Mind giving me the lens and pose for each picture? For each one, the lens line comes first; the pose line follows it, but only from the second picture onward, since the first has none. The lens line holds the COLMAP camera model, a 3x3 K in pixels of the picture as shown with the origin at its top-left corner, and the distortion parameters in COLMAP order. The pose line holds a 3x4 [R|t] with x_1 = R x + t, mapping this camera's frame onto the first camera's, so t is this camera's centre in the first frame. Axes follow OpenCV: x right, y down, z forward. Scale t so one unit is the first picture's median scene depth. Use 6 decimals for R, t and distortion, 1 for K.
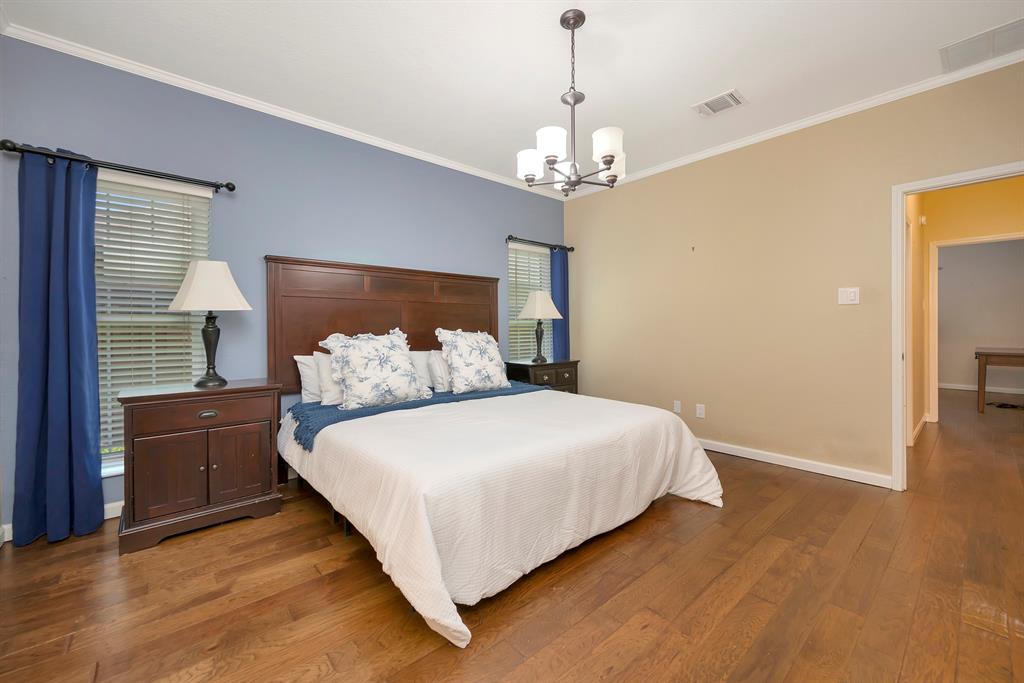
lens RADIAL K [[415.2, 0, 510.7], [0, 415.2, 333.1], [0, 0, 1]] dist [-0.001240, 0.000075]
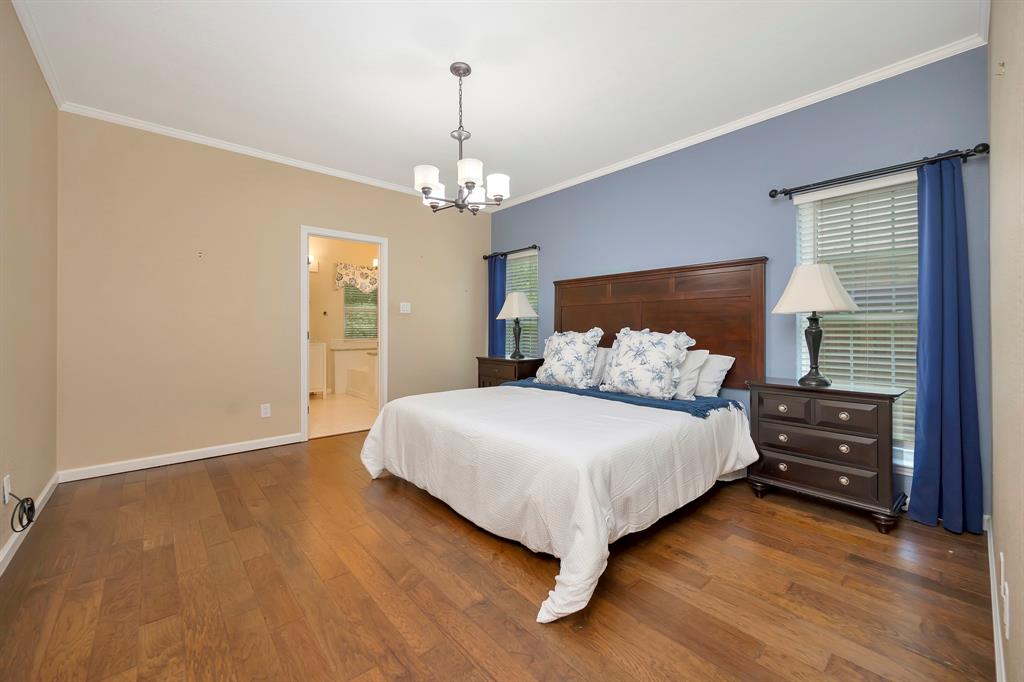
lens RADIAL K [[415.2, 0, 513.9], [0, 415.2, 324.5], [0, 0, 1]] dist [-0.001240, 0.000075]
pose [[-0.005852, -0.004634, -0.999972, 0.877073], [-0.011610, 0.999922, -0.004565, -0.011520], [0.999915, 0.011583, -0.005905, 0.755545]]
